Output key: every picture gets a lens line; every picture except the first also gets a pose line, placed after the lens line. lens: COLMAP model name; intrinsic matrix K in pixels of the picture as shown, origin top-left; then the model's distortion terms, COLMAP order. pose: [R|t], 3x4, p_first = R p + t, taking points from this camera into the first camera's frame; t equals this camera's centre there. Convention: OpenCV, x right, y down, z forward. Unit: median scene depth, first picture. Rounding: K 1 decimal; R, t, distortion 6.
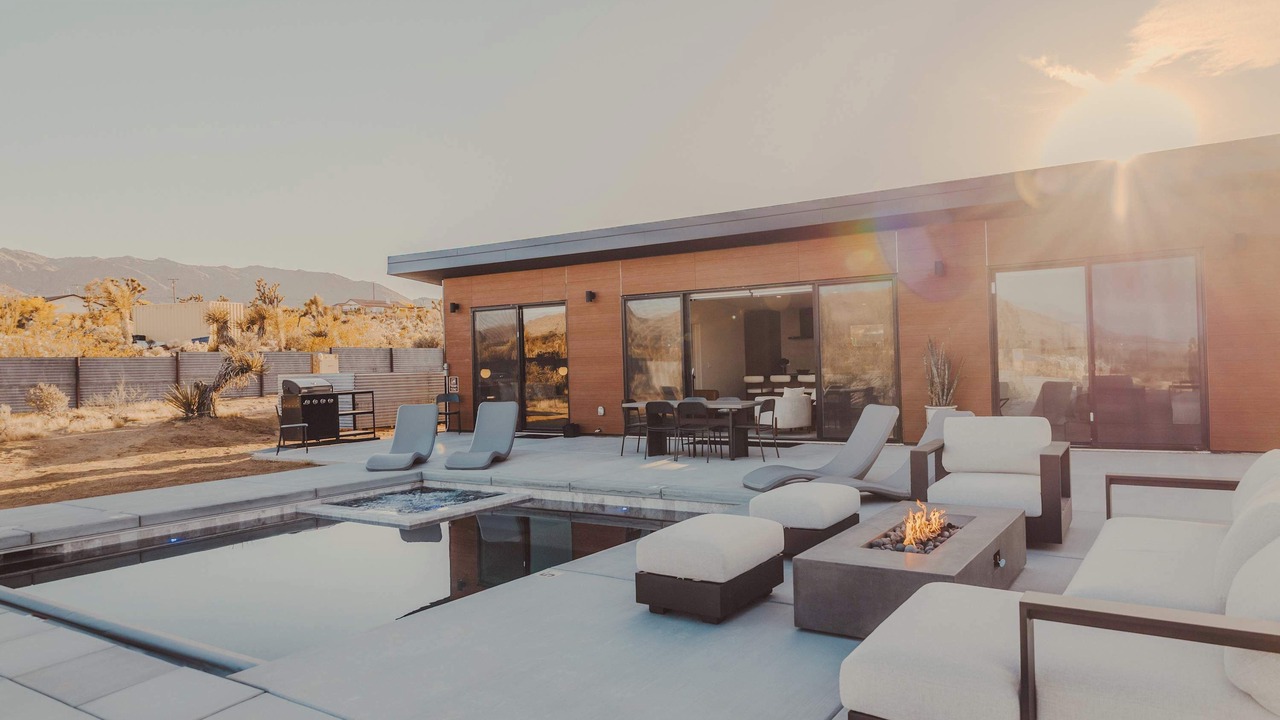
lens RADIAL K [[830.3, 0, 641.4], [0, 830.3, 357.7], [0, 0, 1]] dist [0.005342, 0.002247]
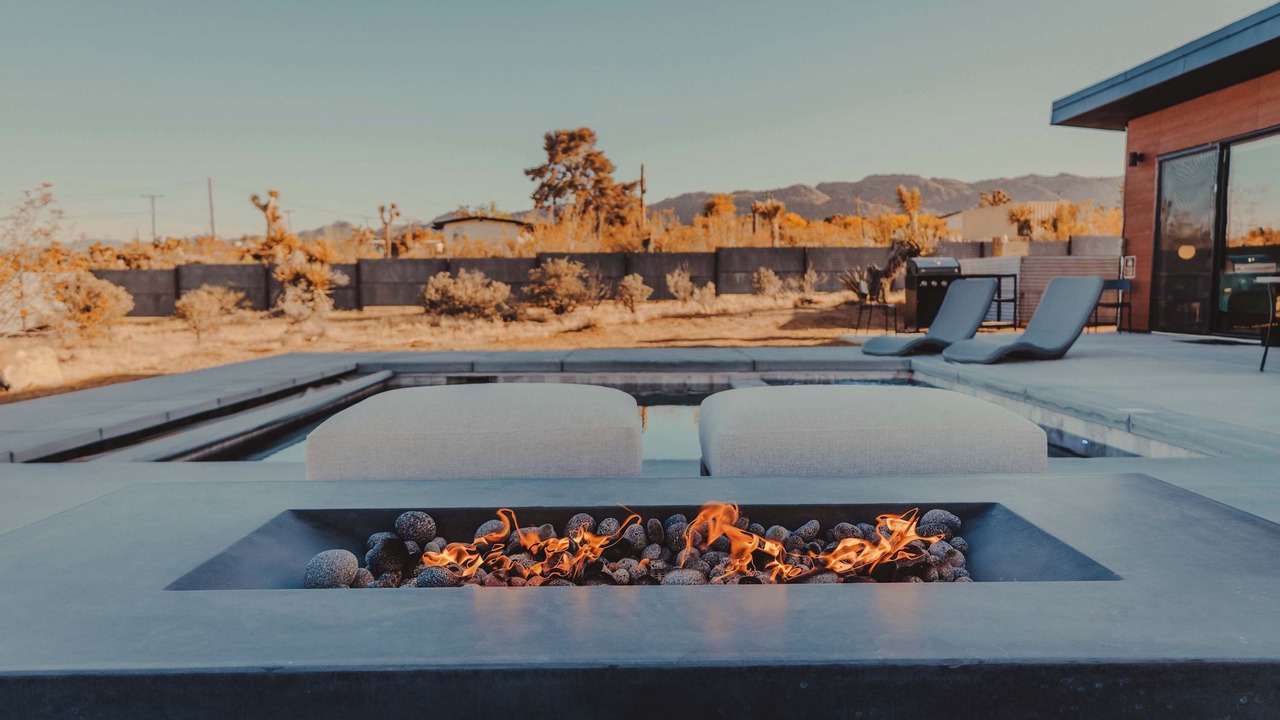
lens RADIAL K [[830.3, 0, 639.6], [0, 830.3, 363.1], [0, 0, 1]] dist [0.005342, 0.002247]
pose [[0.562181, 0.094439, -0.821605, 0.143397], [-0.001999, 0.993611, 0.112843, 0.034985], [0.827012, -0.061796, 0.558778, 0.233418]]
